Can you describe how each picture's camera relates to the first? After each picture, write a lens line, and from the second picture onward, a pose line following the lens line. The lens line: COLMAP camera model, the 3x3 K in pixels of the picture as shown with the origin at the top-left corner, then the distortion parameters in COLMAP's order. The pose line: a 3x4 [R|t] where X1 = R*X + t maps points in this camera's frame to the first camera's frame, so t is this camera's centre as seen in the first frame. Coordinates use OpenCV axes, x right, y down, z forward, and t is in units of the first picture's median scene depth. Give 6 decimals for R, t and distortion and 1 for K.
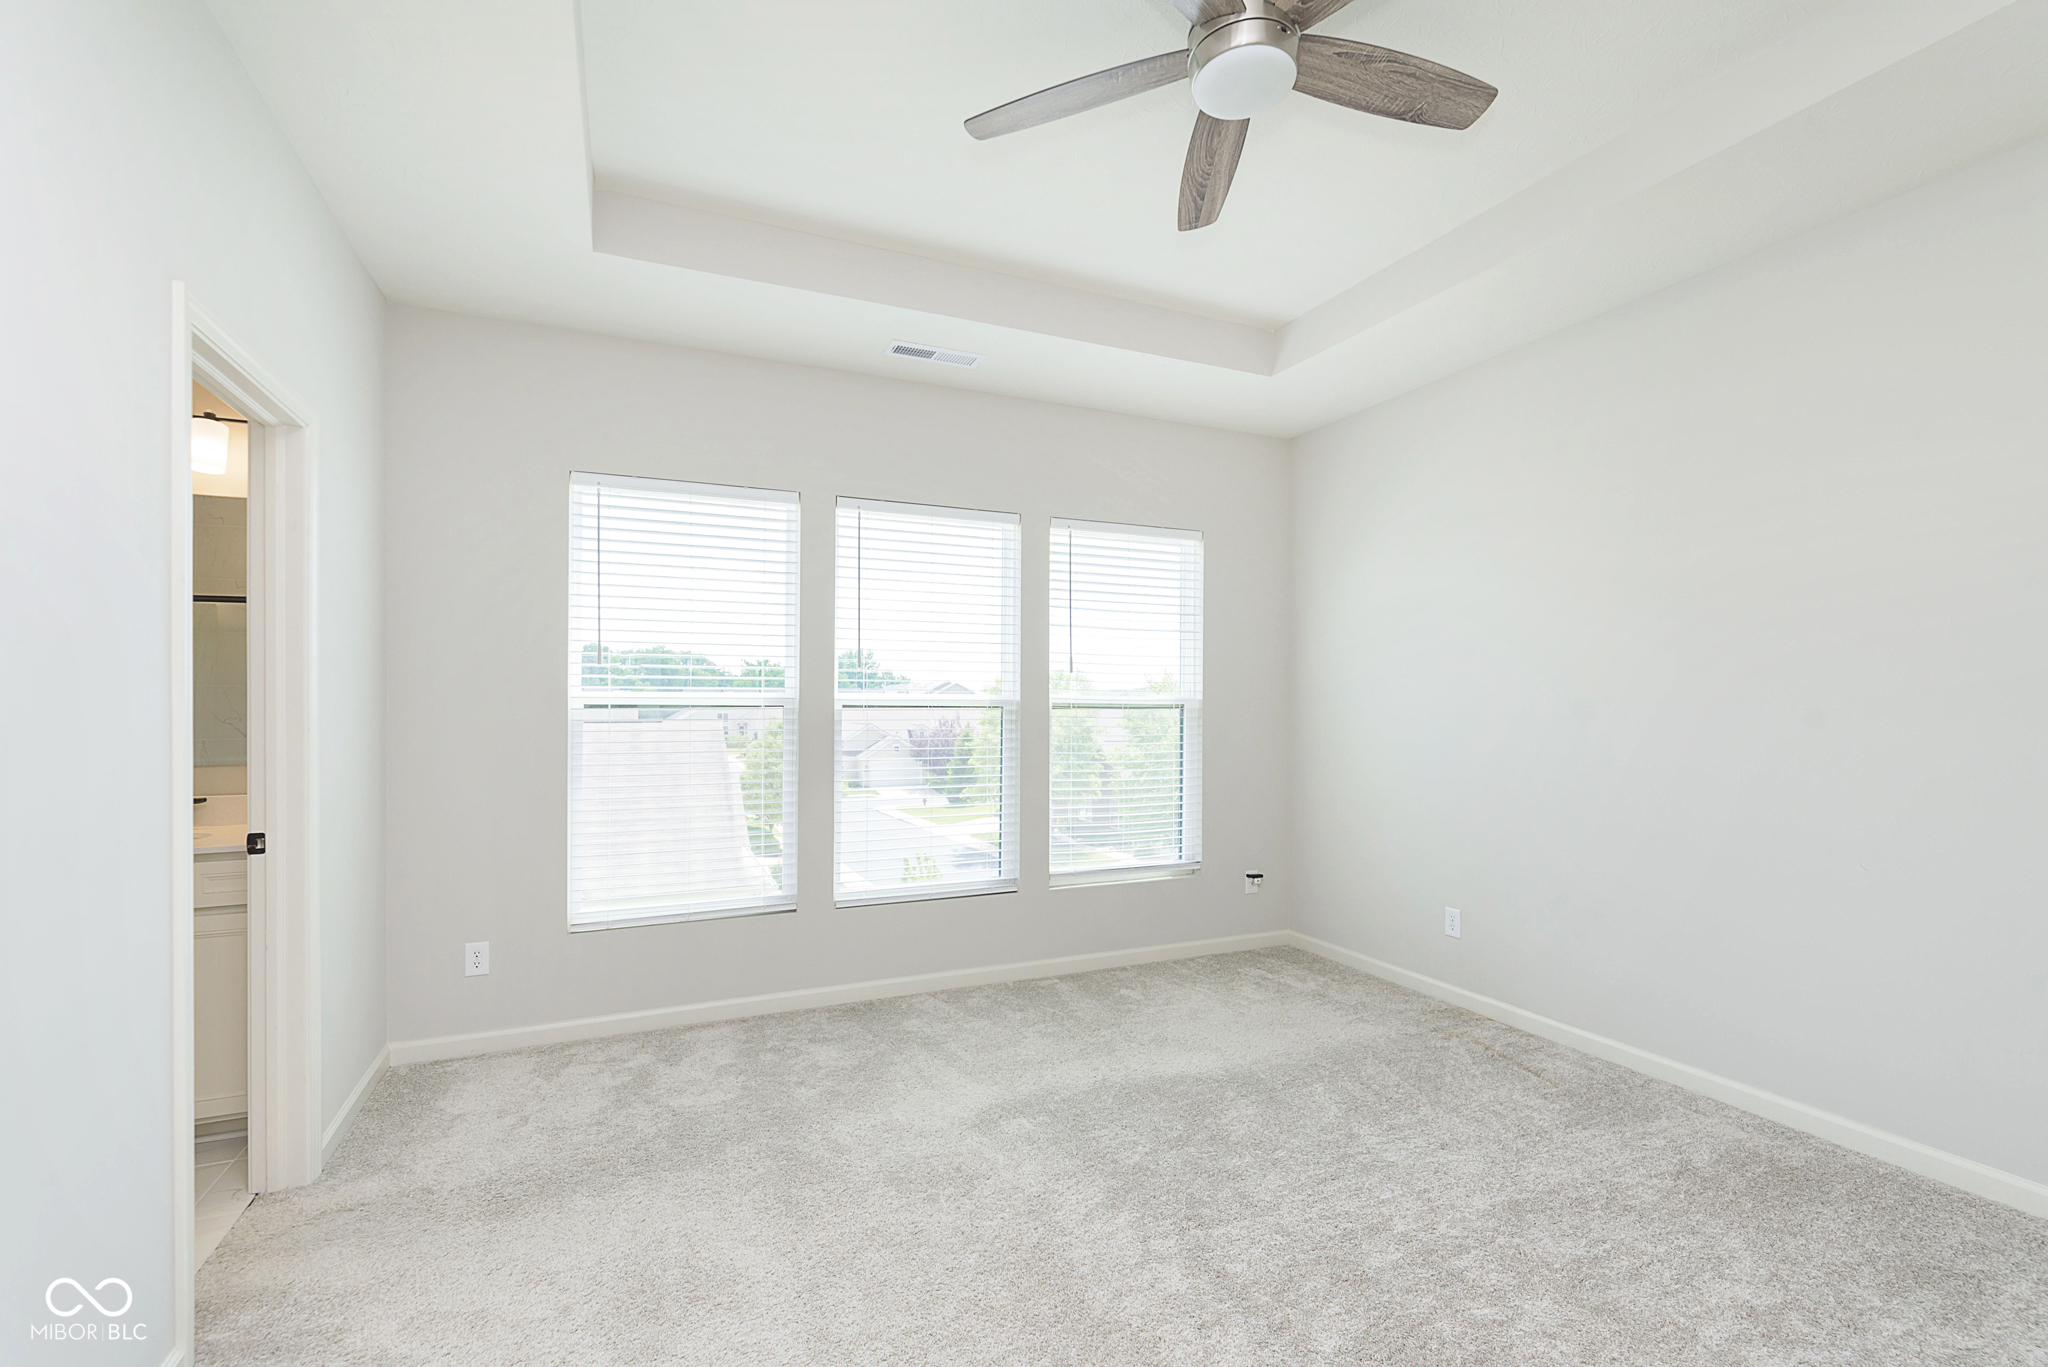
lens RADIAL K [[877.3, 0, 986.3], [0, 877.3, 706.9], [0, 0, 1]] dist [-0.002533, -0.000217]
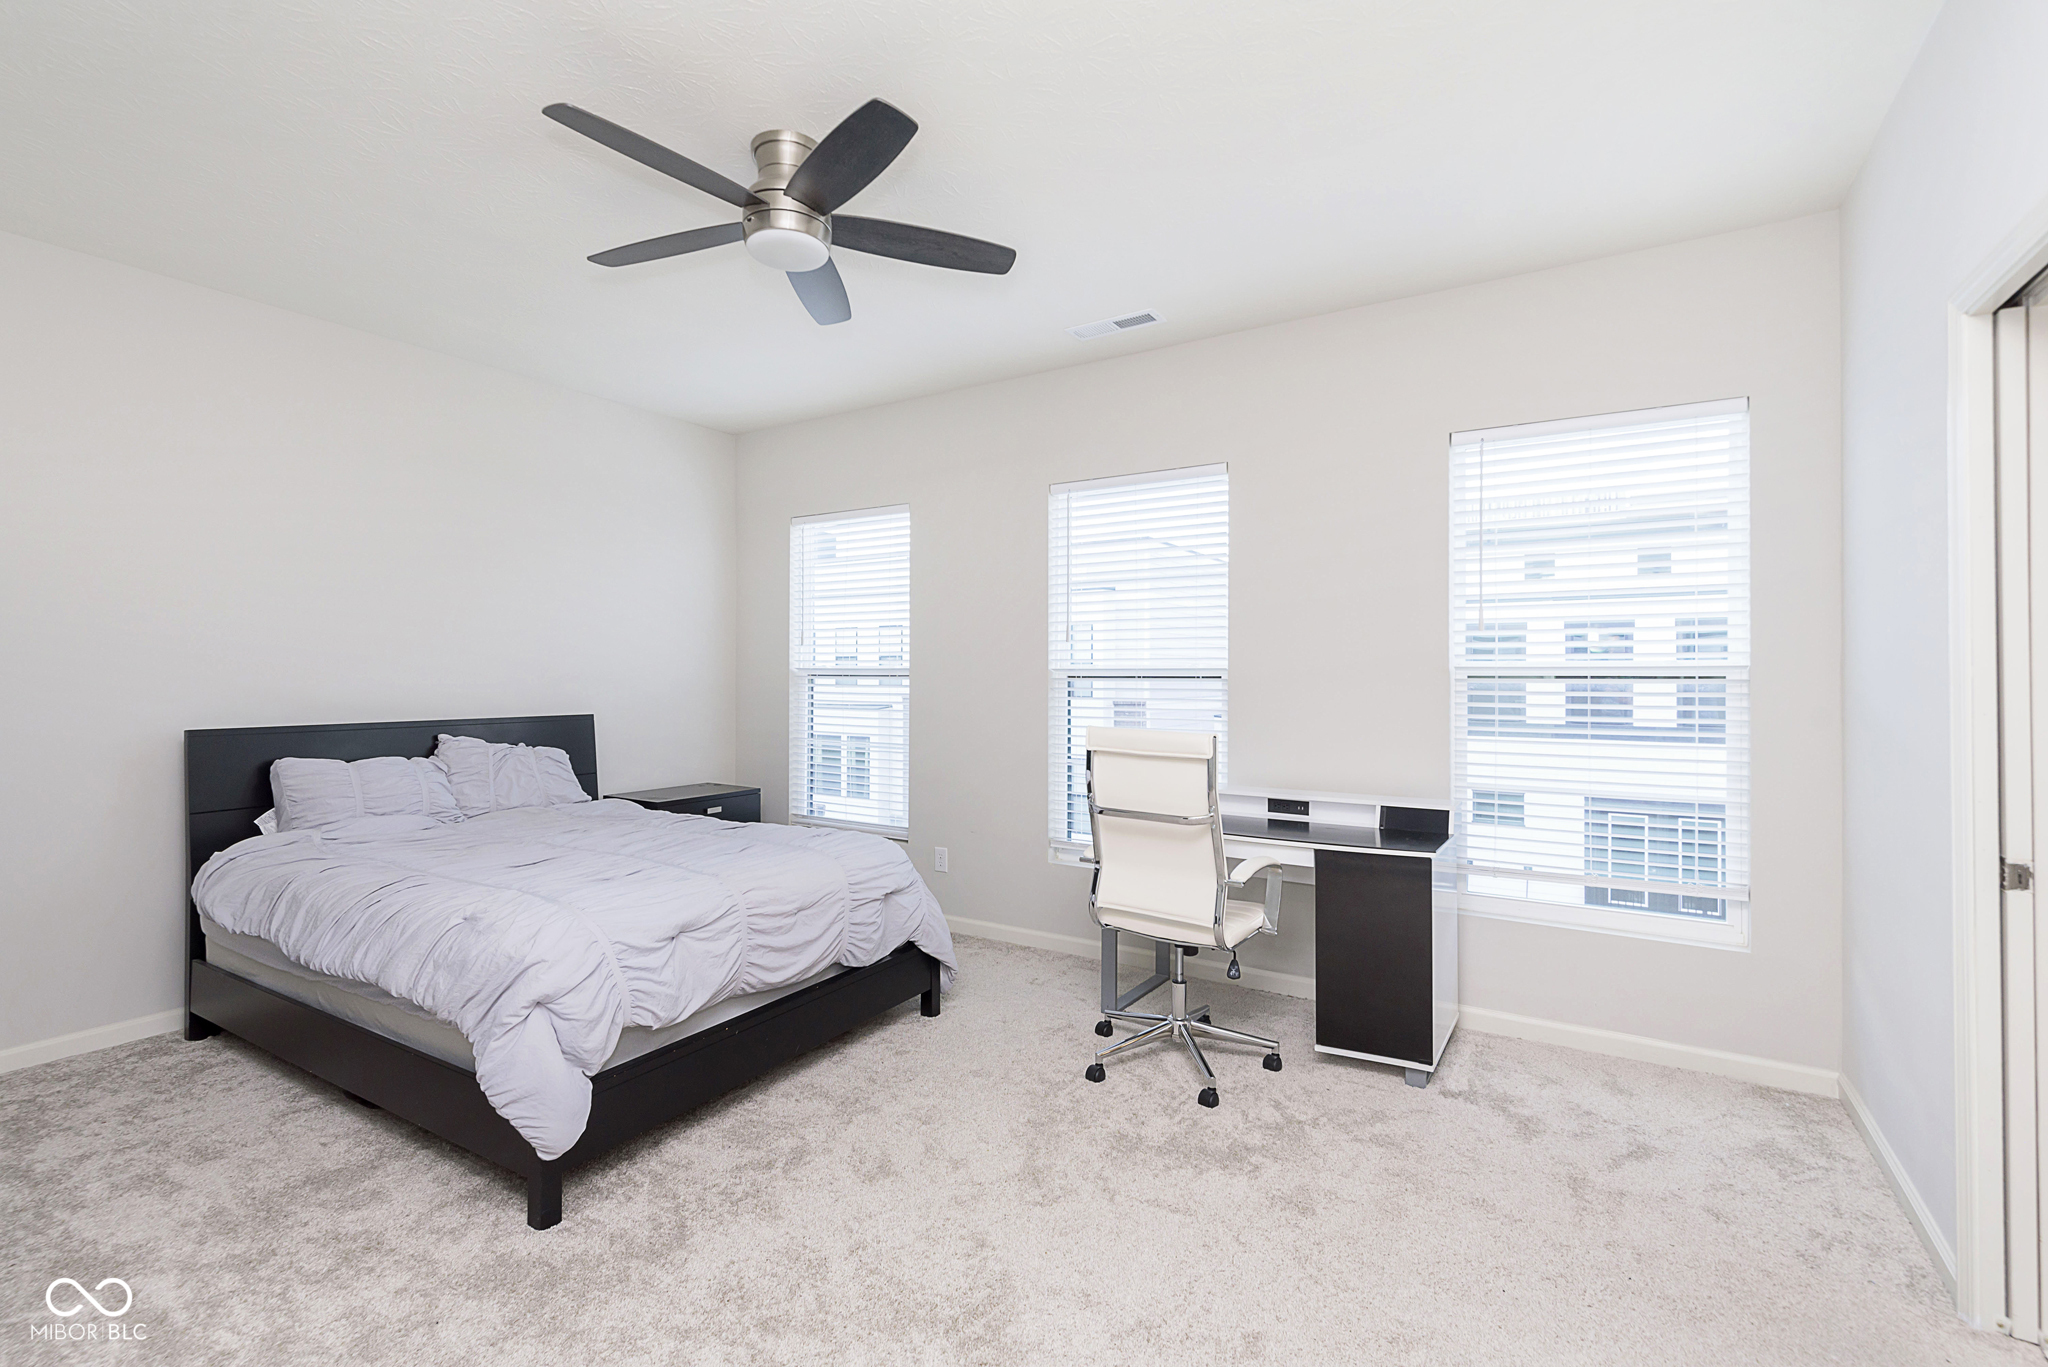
lens RADIAL K [[912.7, 0, 1024.0], [0, 912.7, 683.5], [0, 0, 1]] dist [0.003265, 0.000386]
pose [[0.568917, 0.007627, -0.822360, 0.524209], [-0.002510, 0.999968, 0.007537, -0.001535], [0.822391, -0.002223, 0.568918, 0.231126]]
